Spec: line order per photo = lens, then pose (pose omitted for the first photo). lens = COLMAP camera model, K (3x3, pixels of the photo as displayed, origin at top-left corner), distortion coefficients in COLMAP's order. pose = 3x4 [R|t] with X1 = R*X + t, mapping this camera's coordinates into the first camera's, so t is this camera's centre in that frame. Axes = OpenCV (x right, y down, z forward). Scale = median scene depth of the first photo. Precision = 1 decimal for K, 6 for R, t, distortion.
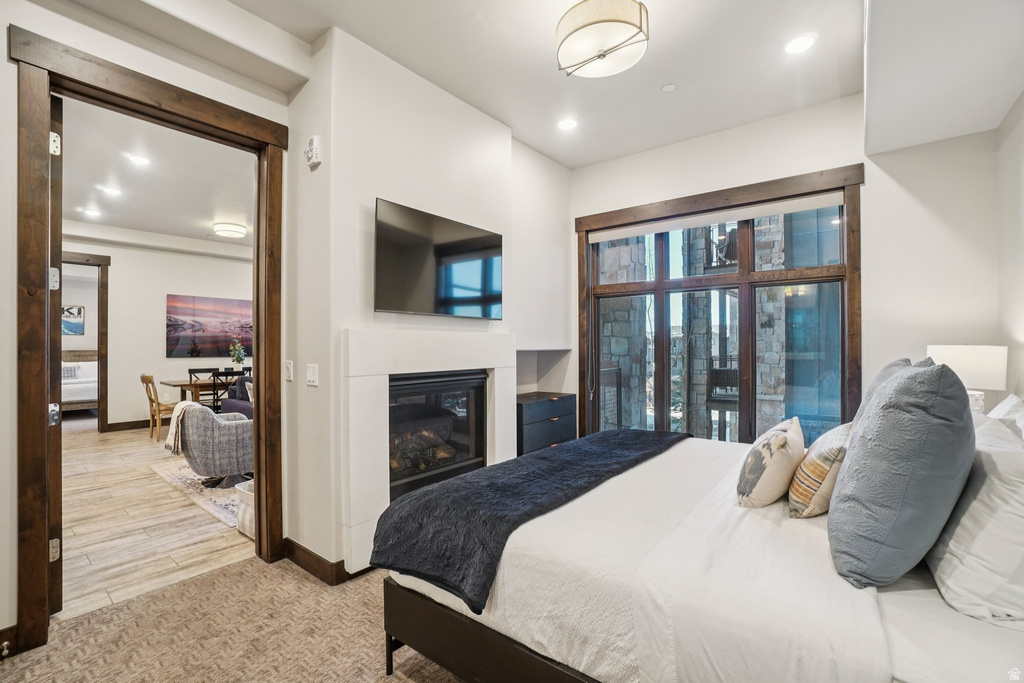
lens RADIAL K [[456.2, 0, 503.7], [0, 456.2, 345.3], [0, 0, 1]] dist [-0.055760, 0.018468]
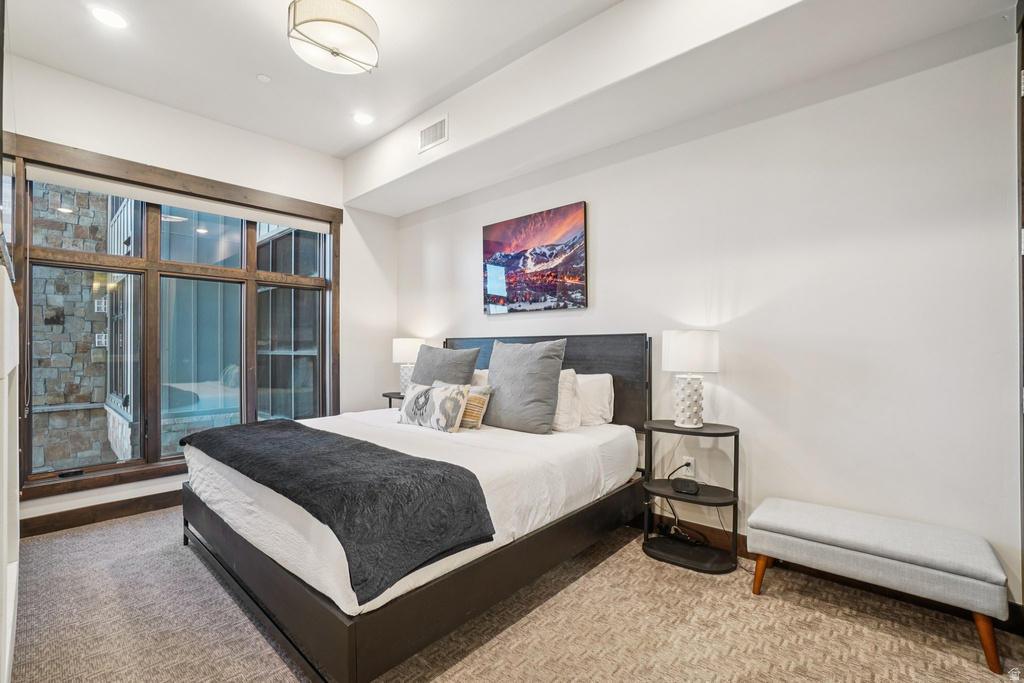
lens RADIAL K [[456.2, 0, 503.7], [0, 456.2, 345.3], [0, 0, 1]] dist [-0.055760, 0.018468]
pose [[0.039520, 0.011390, 0.999154, -0.405420], [0.004576, 0.999922, -0.011580, 0.026558], [-0.999208, 0.005030, 0.039465, 0.289728]]
